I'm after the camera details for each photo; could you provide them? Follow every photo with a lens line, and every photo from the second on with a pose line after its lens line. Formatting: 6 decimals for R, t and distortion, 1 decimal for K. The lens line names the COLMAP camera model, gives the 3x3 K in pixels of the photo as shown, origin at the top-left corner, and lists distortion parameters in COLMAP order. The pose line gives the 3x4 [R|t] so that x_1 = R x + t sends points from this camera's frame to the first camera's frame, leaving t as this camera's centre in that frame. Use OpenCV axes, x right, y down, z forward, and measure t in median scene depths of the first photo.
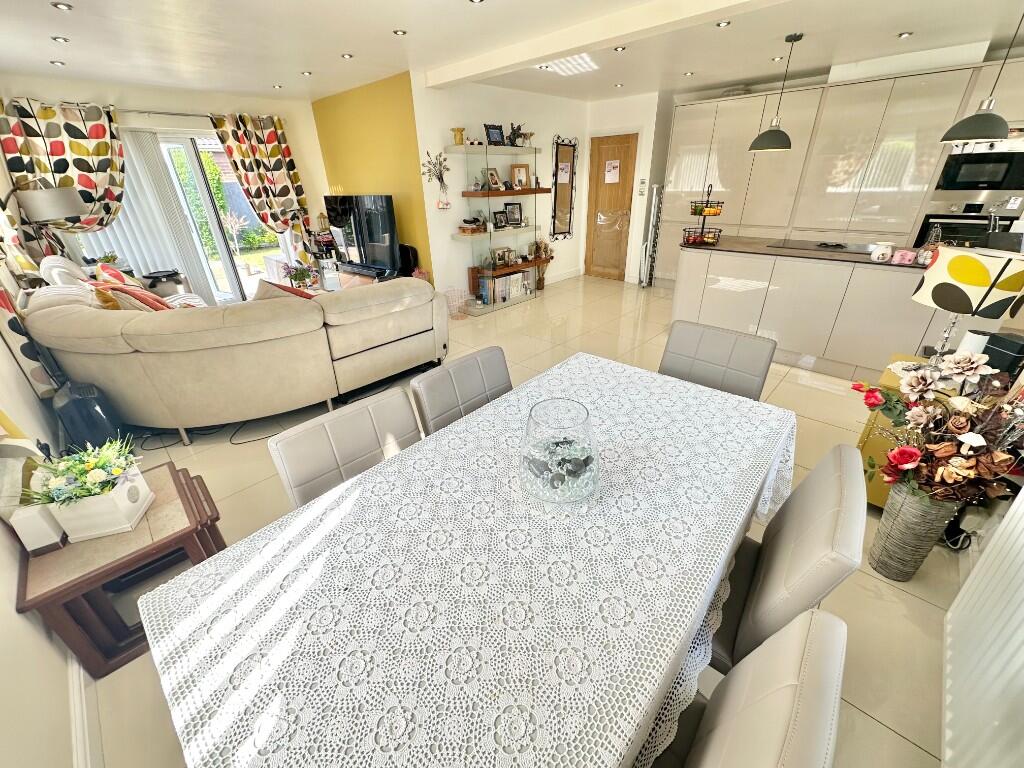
lens RADIAL K [[409.4, 0, 516.1], [0, 409.4, 383.2], [0, 0, 1]] dist [-0.001090, 0.000007]
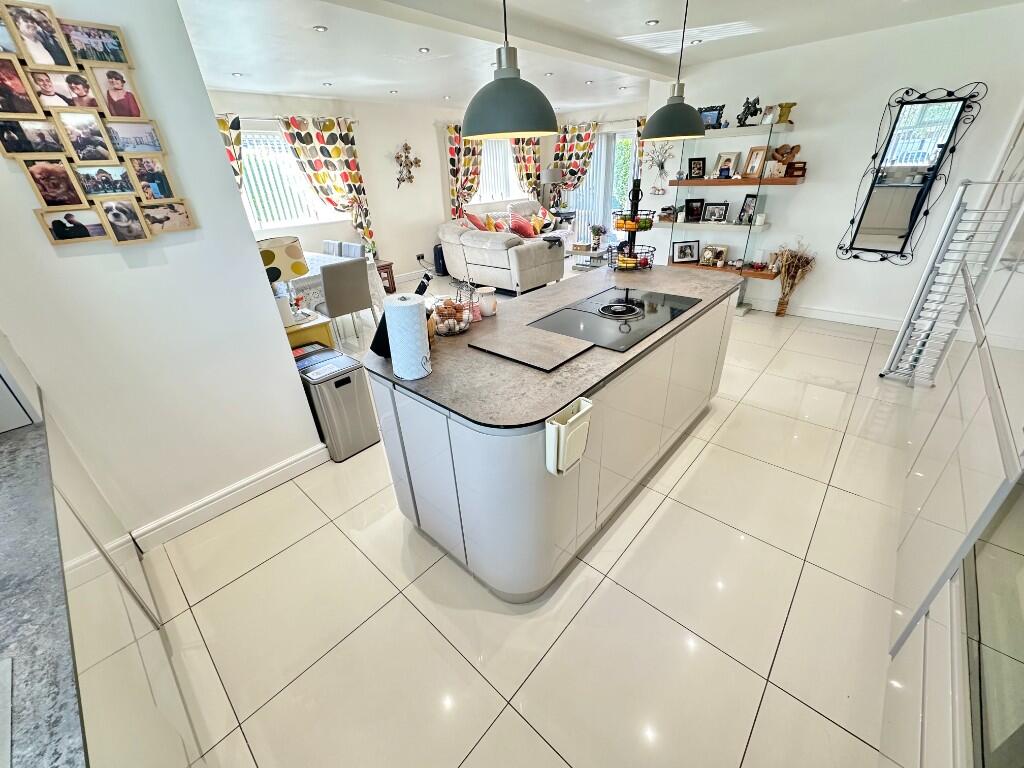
lens RADIAL K [[409.4, 0, 516.1], [0, 409.4, 383.2], [0, 0, 1]] dist [-0.001090, 0.000007]
pose [[0.030646, 0.486689, -0.873037, 1.008758], [-0.406954, 0.803851, 0.433835, -0.349934], [0.912934, 0.341990, 0.222695, 0.603044]]
